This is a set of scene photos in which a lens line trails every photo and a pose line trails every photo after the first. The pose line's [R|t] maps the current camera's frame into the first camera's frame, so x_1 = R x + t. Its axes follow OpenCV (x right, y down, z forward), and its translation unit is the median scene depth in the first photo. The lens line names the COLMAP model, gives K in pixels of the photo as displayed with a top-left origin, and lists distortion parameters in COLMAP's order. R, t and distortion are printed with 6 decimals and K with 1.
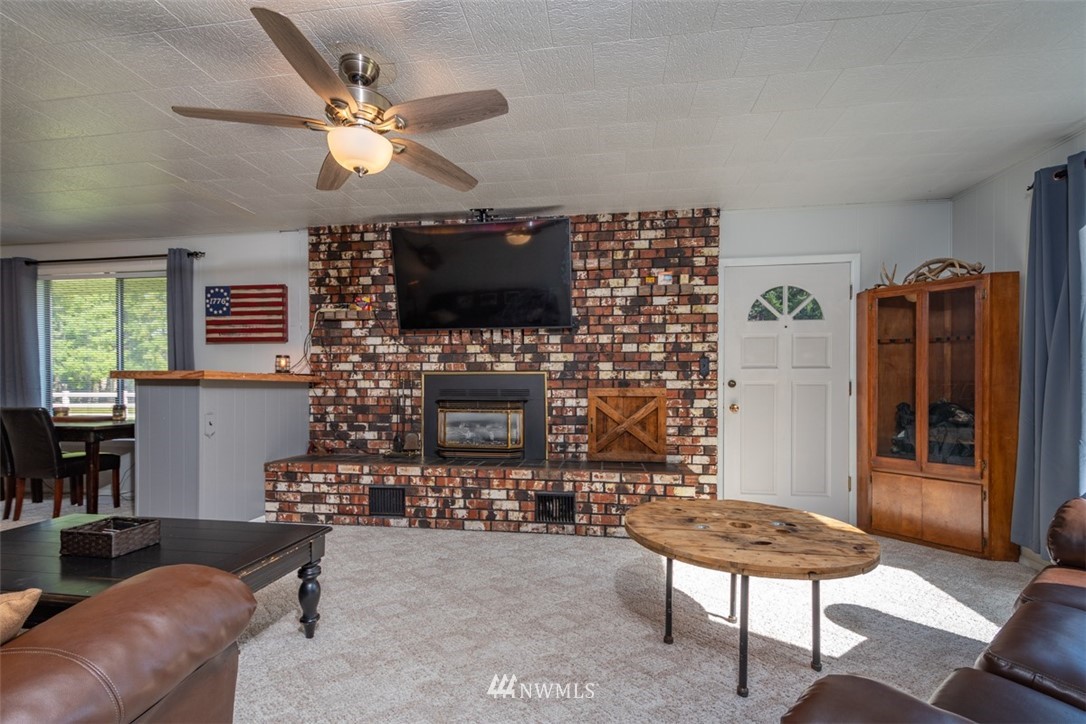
lens RADIAL K [[501.4, 0, 550.3], [0, 501.4, 384.9], [0, 0, 1]] dist [0.014537, -0.000239]
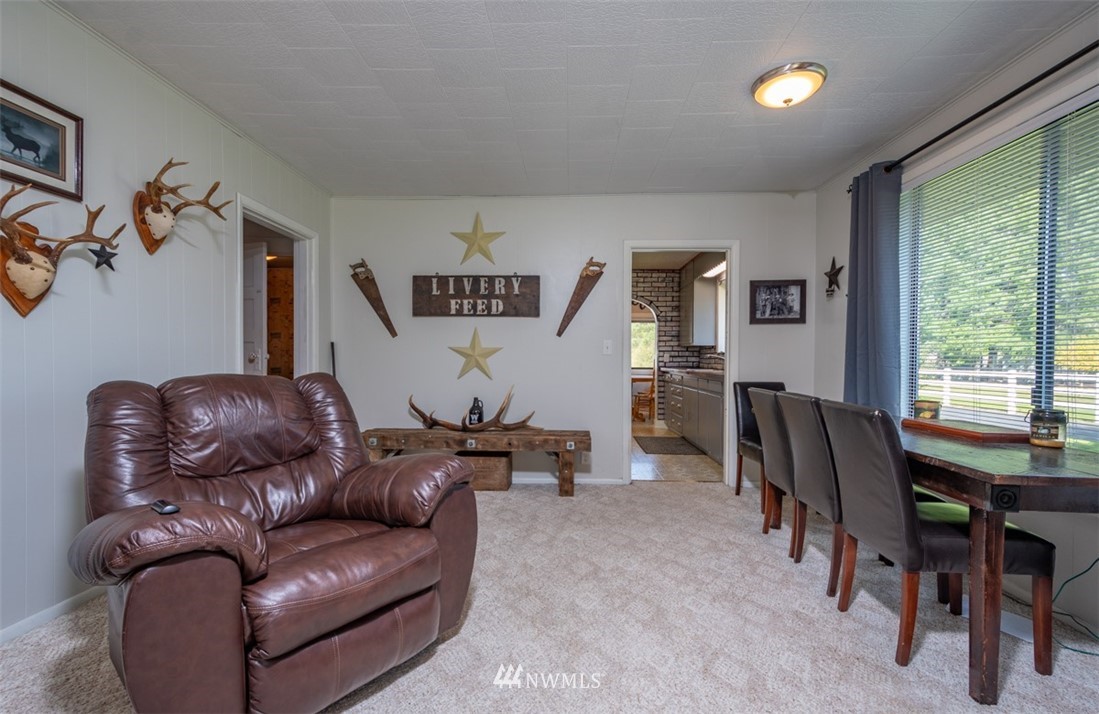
lens RADIAL K [[483.3, 0, 546.3], [0, 483.3, 361.3], [0, 0, 1]] dist [-0.002209, -0.000154]
pose [[0.112962, 0.010365, -0.993545, -0.470530], [-0.012691, 0.999879, 0.008988, 0.001176], [0.993518, 0.011594, 0.113080, 0.508905]]
